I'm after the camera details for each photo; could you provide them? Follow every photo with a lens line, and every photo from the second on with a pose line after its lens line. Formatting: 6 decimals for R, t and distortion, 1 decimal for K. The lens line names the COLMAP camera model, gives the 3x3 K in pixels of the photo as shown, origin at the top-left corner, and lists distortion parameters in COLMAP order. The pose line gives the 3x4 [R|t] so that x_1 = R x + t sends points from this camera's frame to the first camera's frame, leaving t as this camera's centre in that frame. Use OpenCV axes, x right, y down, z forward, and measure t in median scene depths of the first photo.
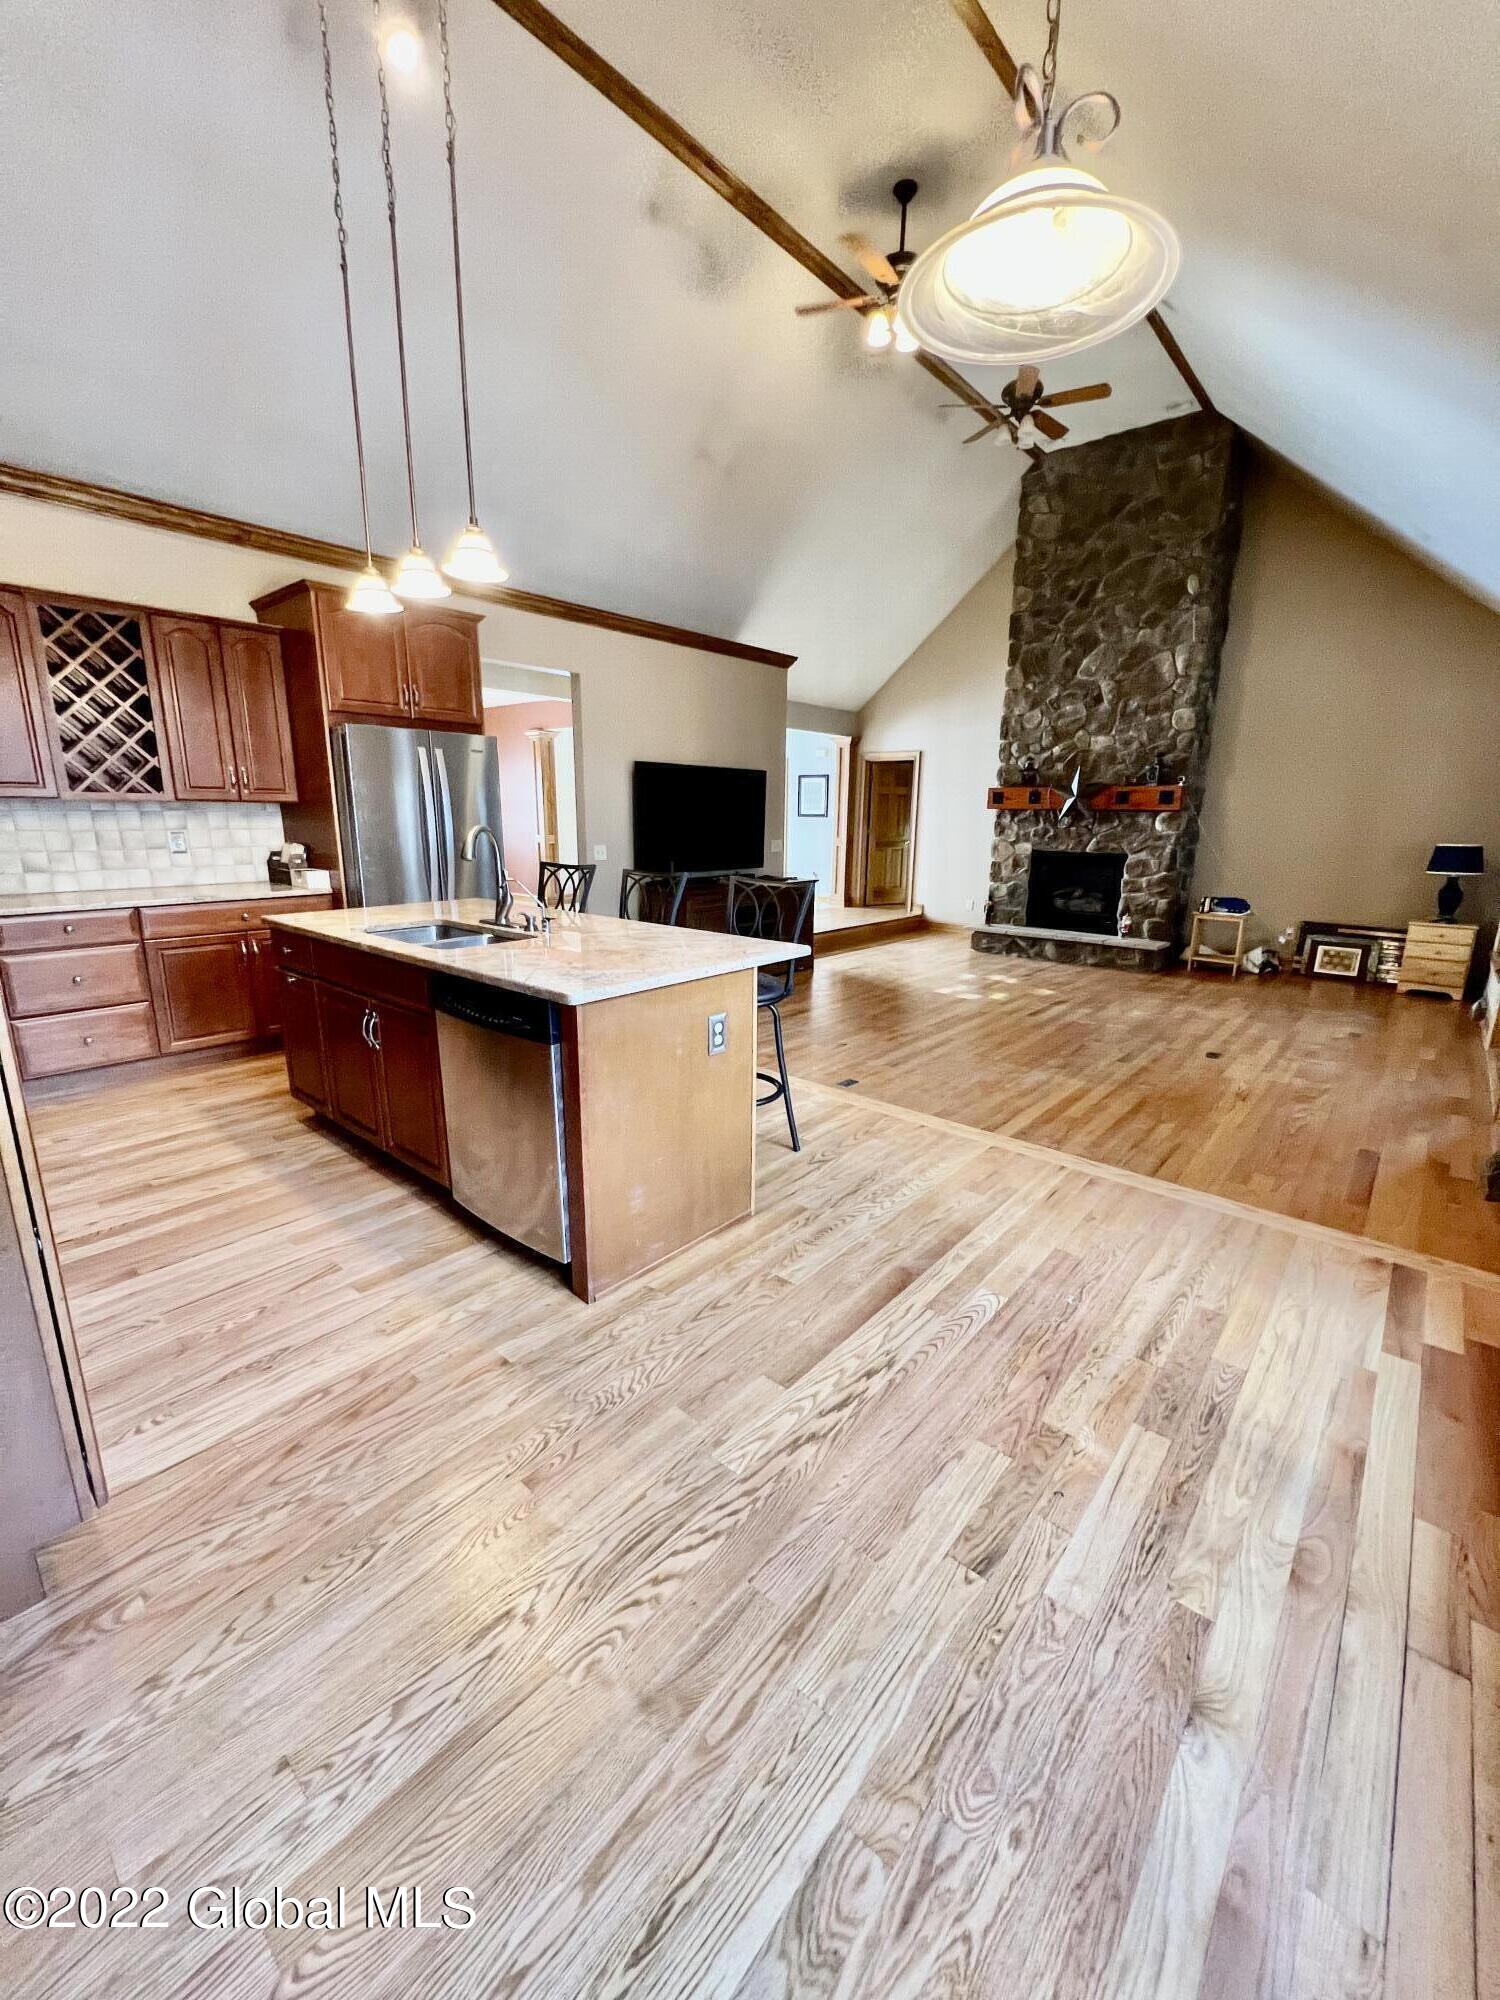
lens RADIAL K [[798.6, 0, 748.4], [0, 798.6, 999.1], [0, 0, 1]] dist [-0.001544, 0.000207]
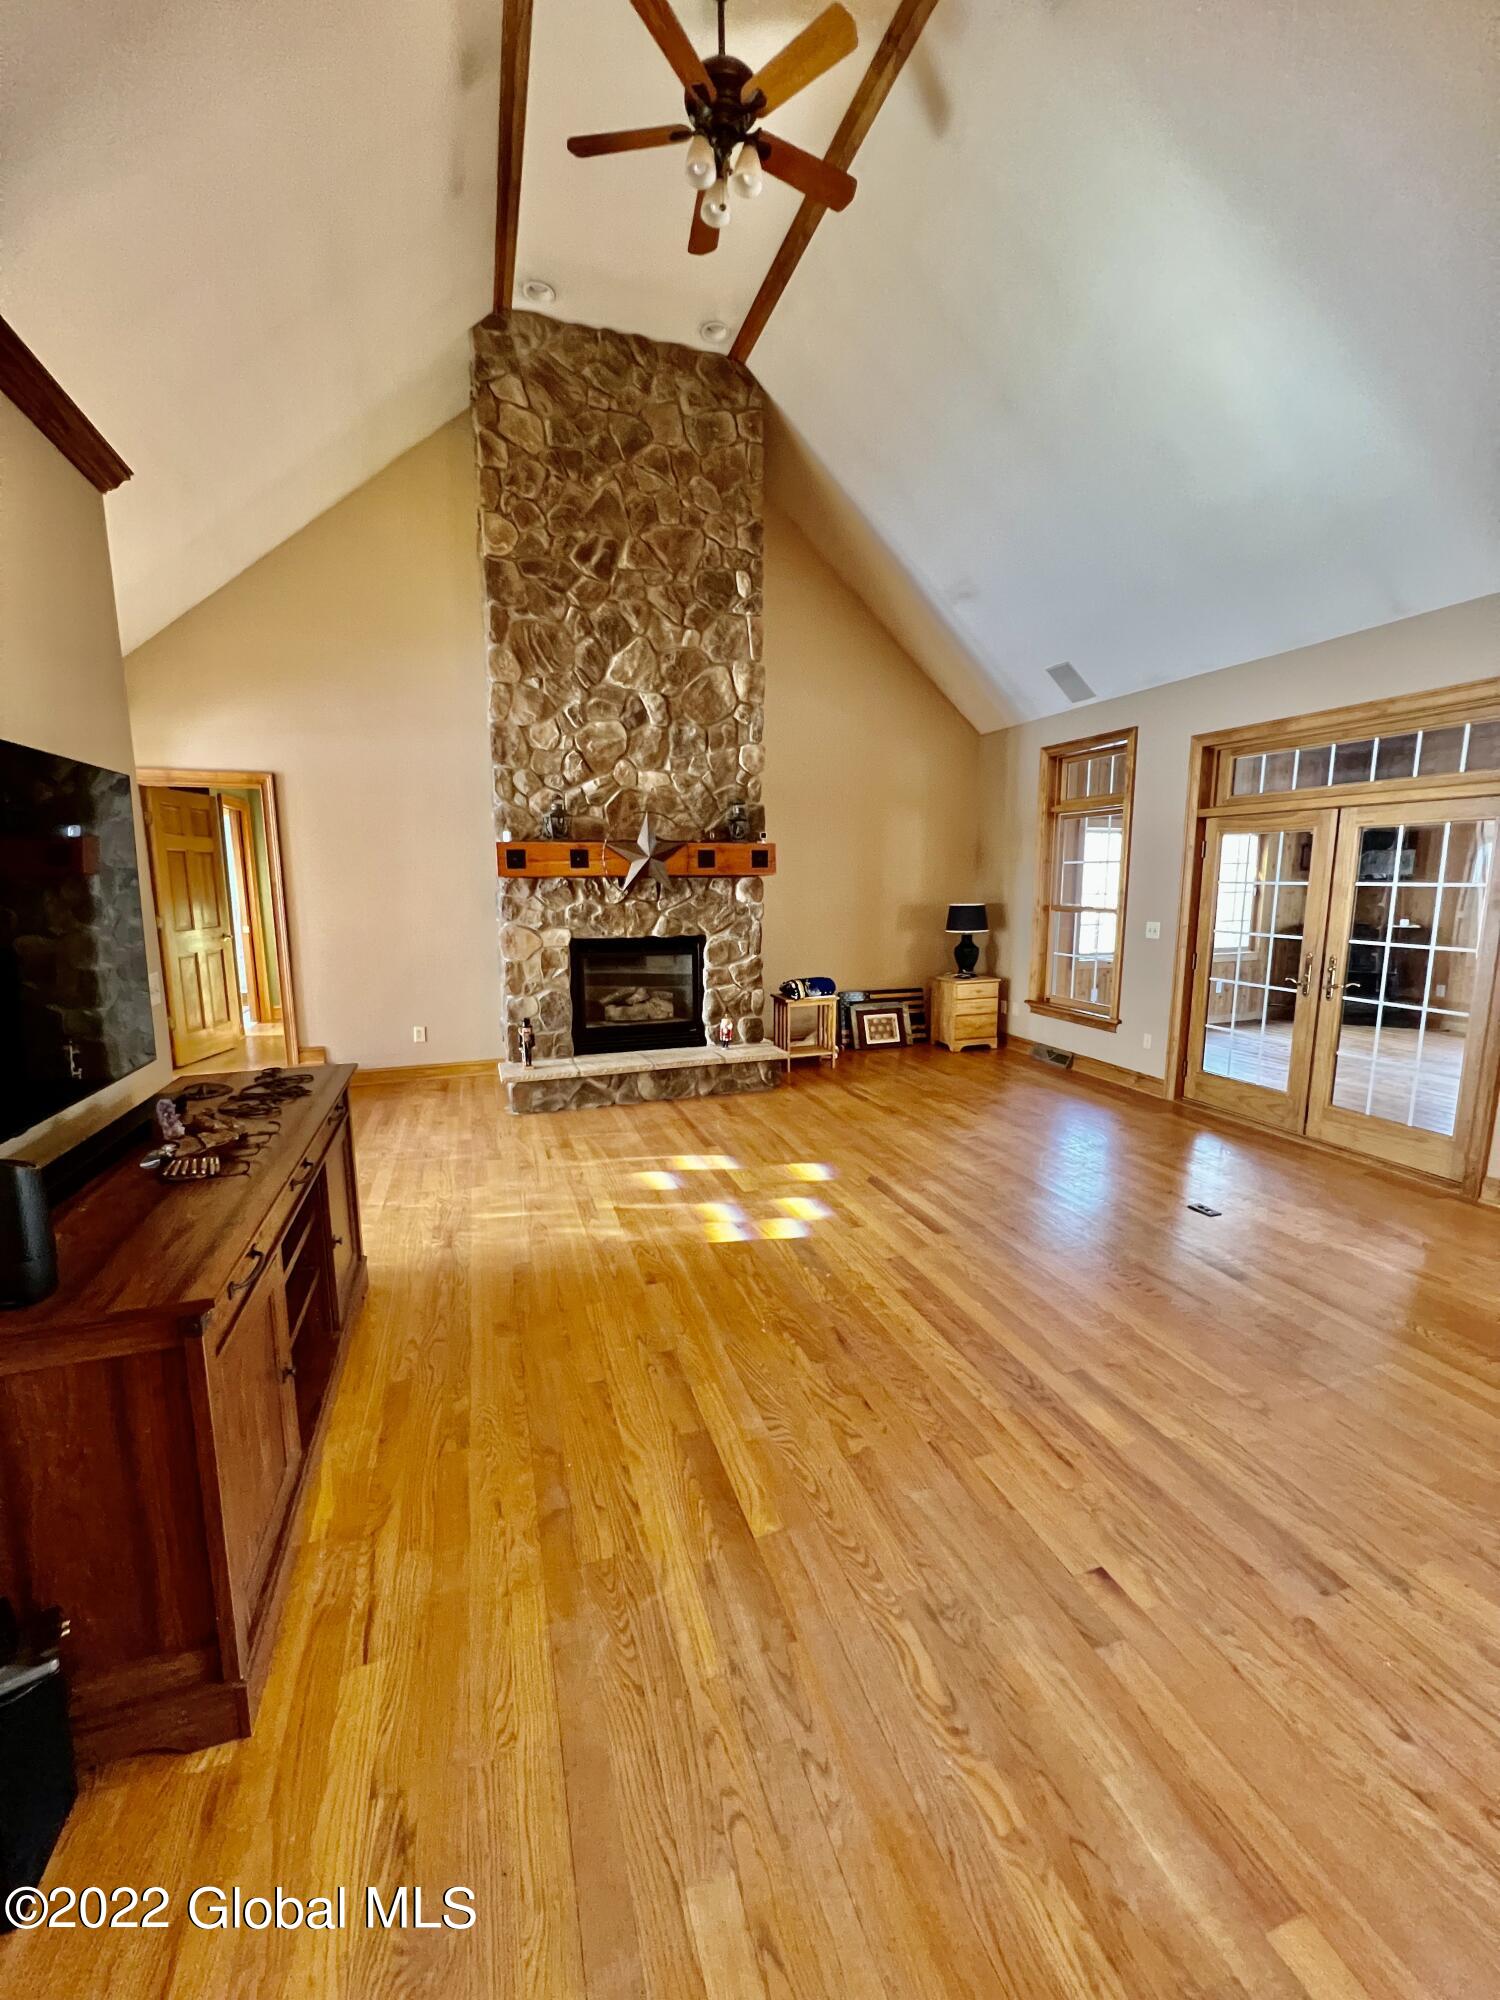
lens RADIAL K [[798.6, 0, 754.1], [0, 798.6, 994.5], [0, 0, 1]] dist [-0.001544, 0.000207]
pose [[0.495535, -0.142977, 0.856740, -0.135825], [0.210120, 0.976795, 0.041480, -0.150737], [-0.842790, 0.159463, 0.514078, 0.601461]]
